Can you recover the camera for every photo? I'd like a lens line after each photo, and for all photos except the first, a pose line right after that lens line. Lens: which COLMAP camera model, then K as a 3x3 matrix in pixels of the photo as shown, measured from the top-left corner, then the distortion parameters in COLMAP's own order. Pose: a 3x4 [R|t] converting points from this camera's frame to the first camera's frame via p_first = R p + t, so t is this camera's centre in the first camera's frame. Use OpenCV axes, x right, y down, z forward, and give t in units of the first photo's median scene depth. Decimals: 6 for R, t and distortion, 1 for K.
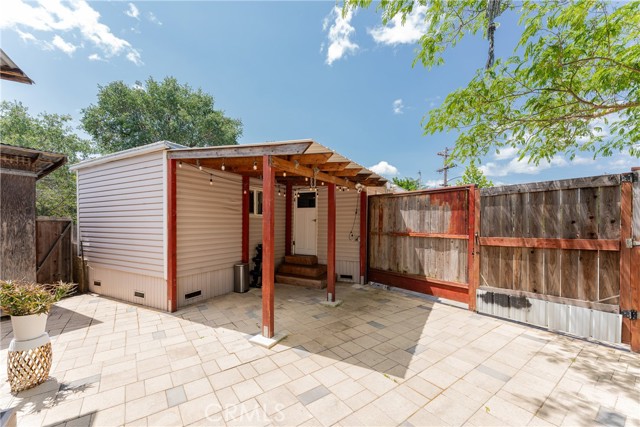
lens RADIAL K [[259.4, 0, 320.4], [0, 259.4, 221.1], [0, 0, 1]] dist [-0.001056, -0.000114]
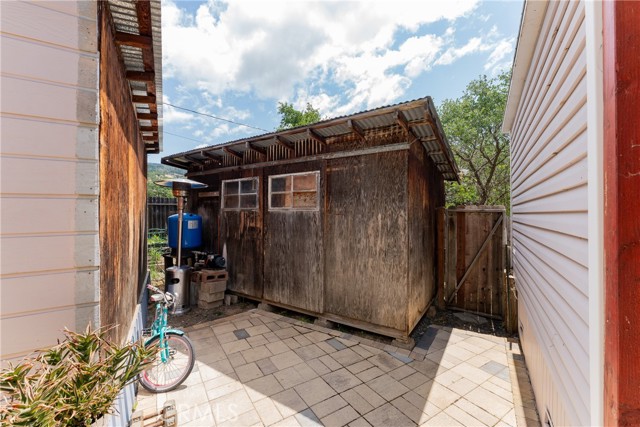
lens RADIAL K [[259.4, 0, 320.4], [0, 259.4, 221.1], [0, 0, 1]] dist [-0.001056, -0.000114]
pose [[-0.067199, 0.008744, -0.997701, -0.401639], [0.016894, 0.999828, 0.007625, 0.015442], [0.997597, -0.016343, -0.067335, 0.830151]]
